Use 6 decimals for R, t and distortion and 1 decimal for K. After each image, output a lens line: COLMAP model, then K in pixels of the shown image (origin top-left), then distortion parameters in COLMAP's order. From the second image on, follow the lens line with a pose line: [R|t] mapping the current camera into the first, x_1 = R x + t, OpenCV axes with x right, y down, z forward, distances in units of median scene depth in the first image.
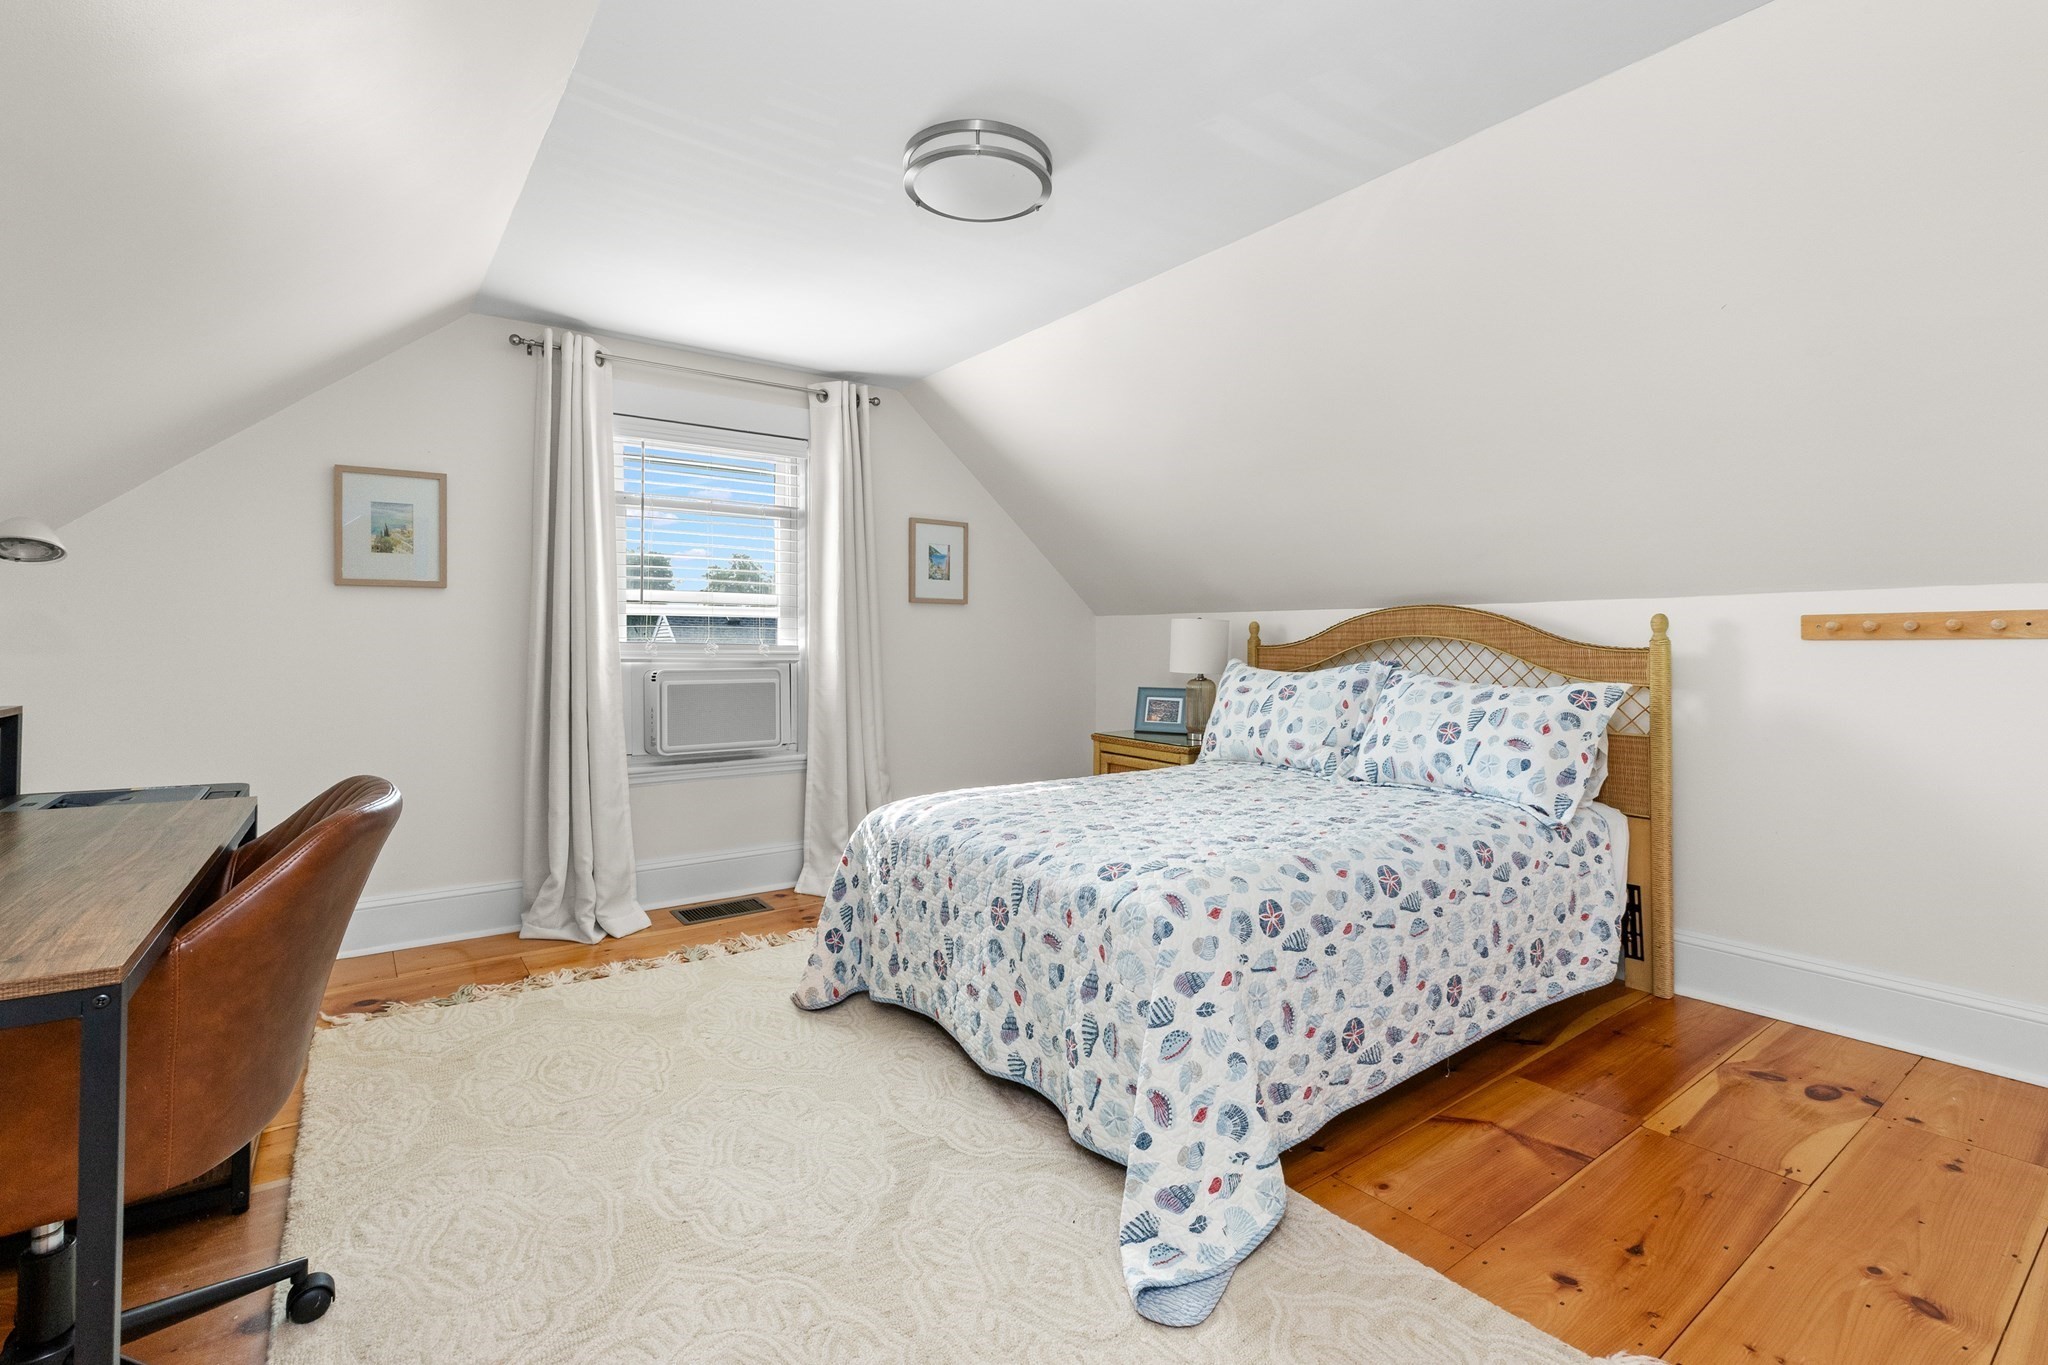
lens RADIAL K [[934.7, 0, 1021.6], [0, 934.7, 638.8], [0, 0, 1]] dist [0.002410, 0.000444]
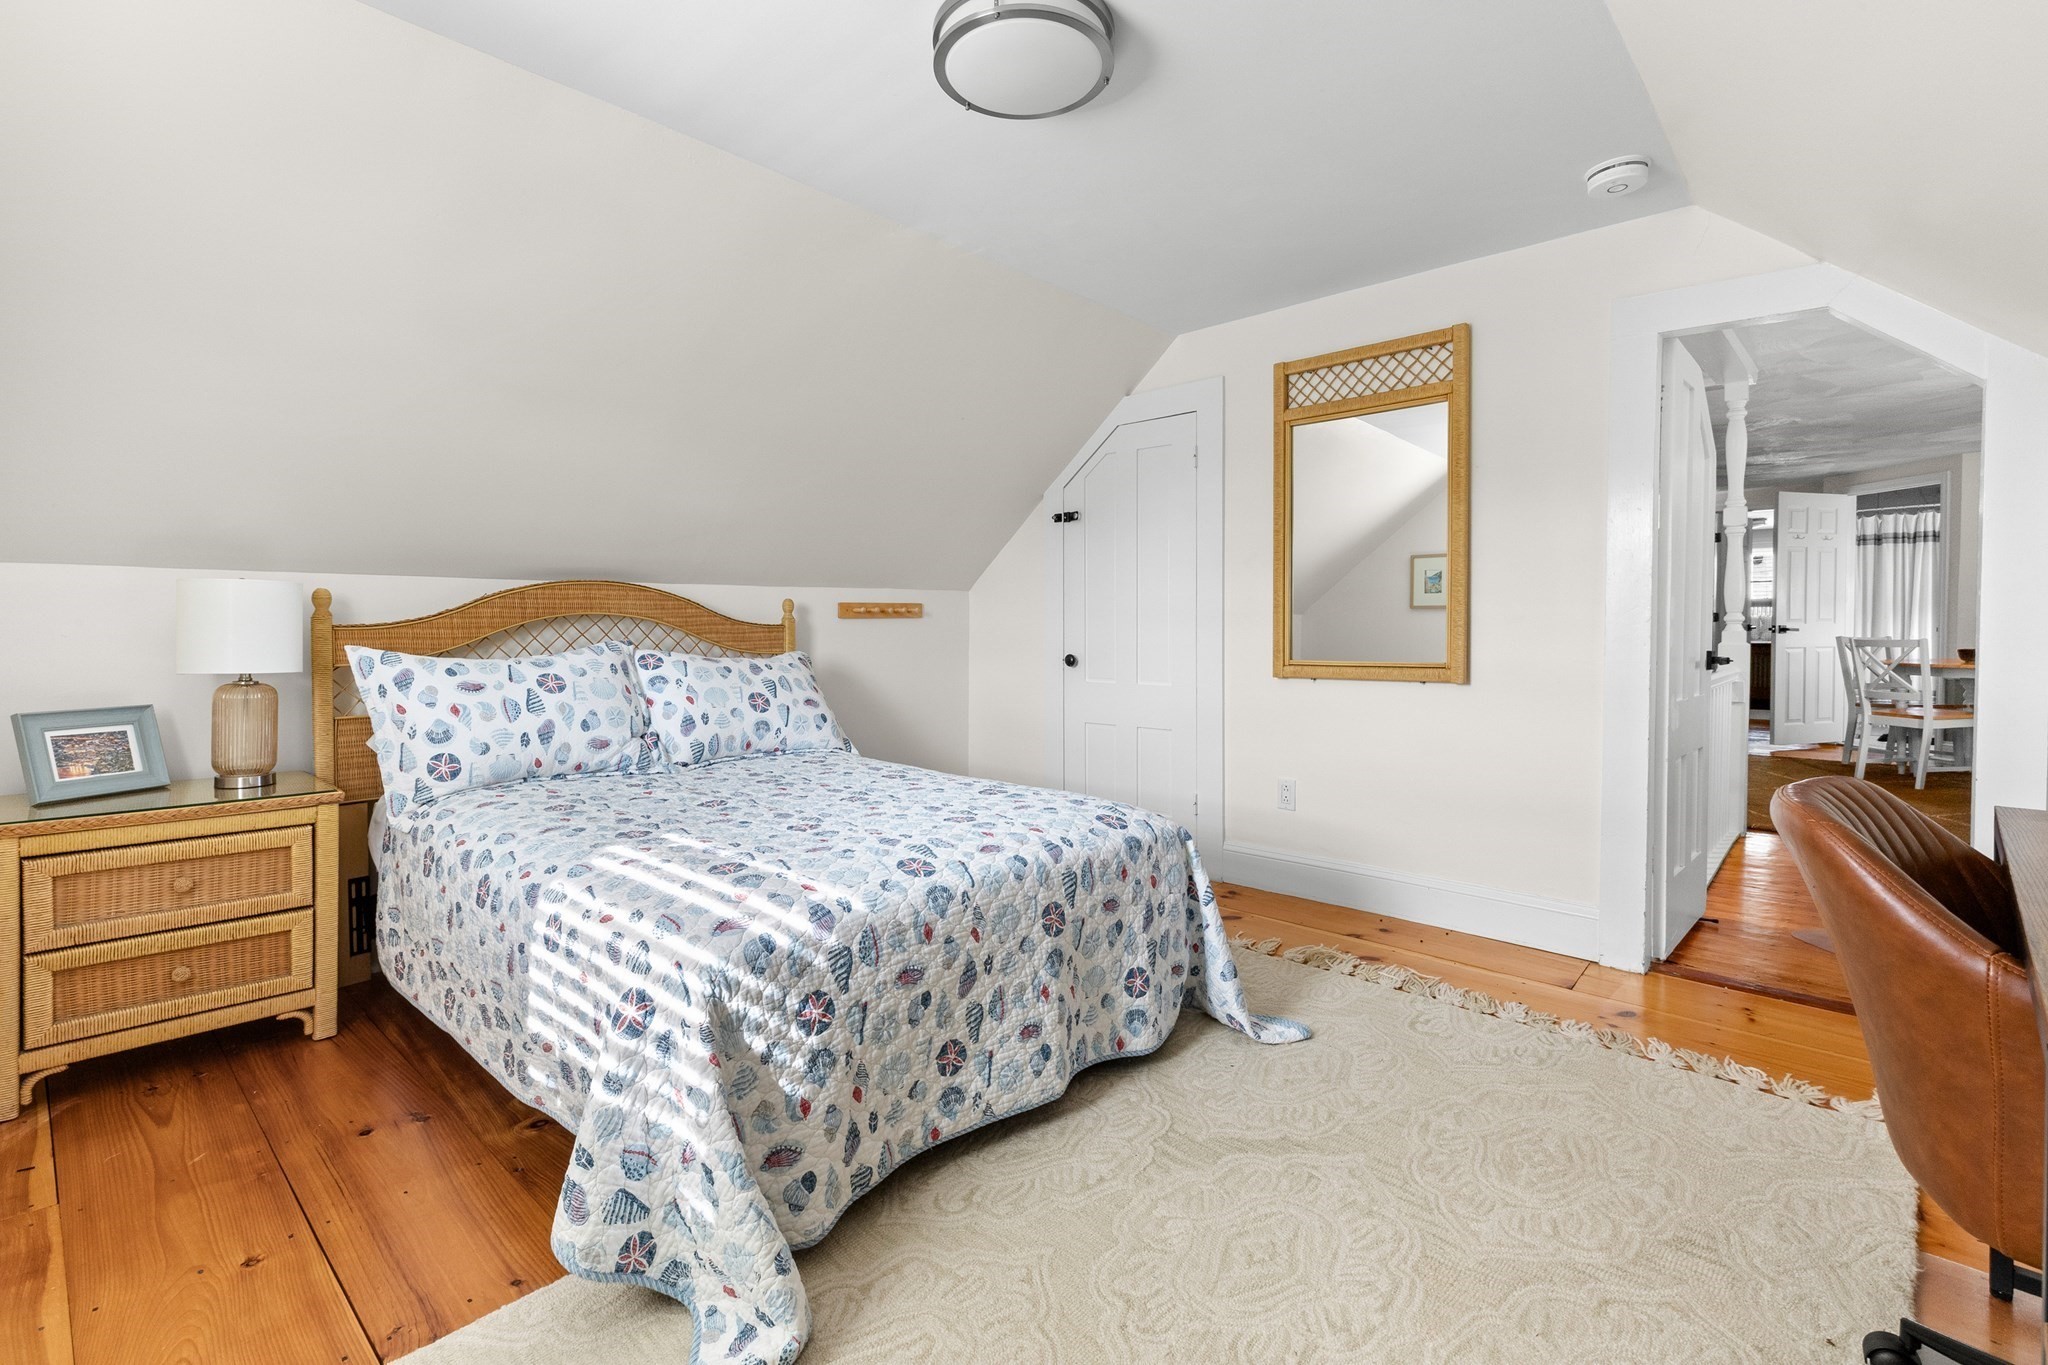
lens RADIAL K [[934.7, 0, 1021.6], [0, 934.7, 638.8], [0, 0, 1]] dist [0.002410, 0.000444]
pose [[-0.191680, -0.021870, 0.981214, -0.753010], [-0.005020, 0.999760, 0.021302, 0.000767], [-0.981445, -0.000843, -0.191744, 1.002261]]
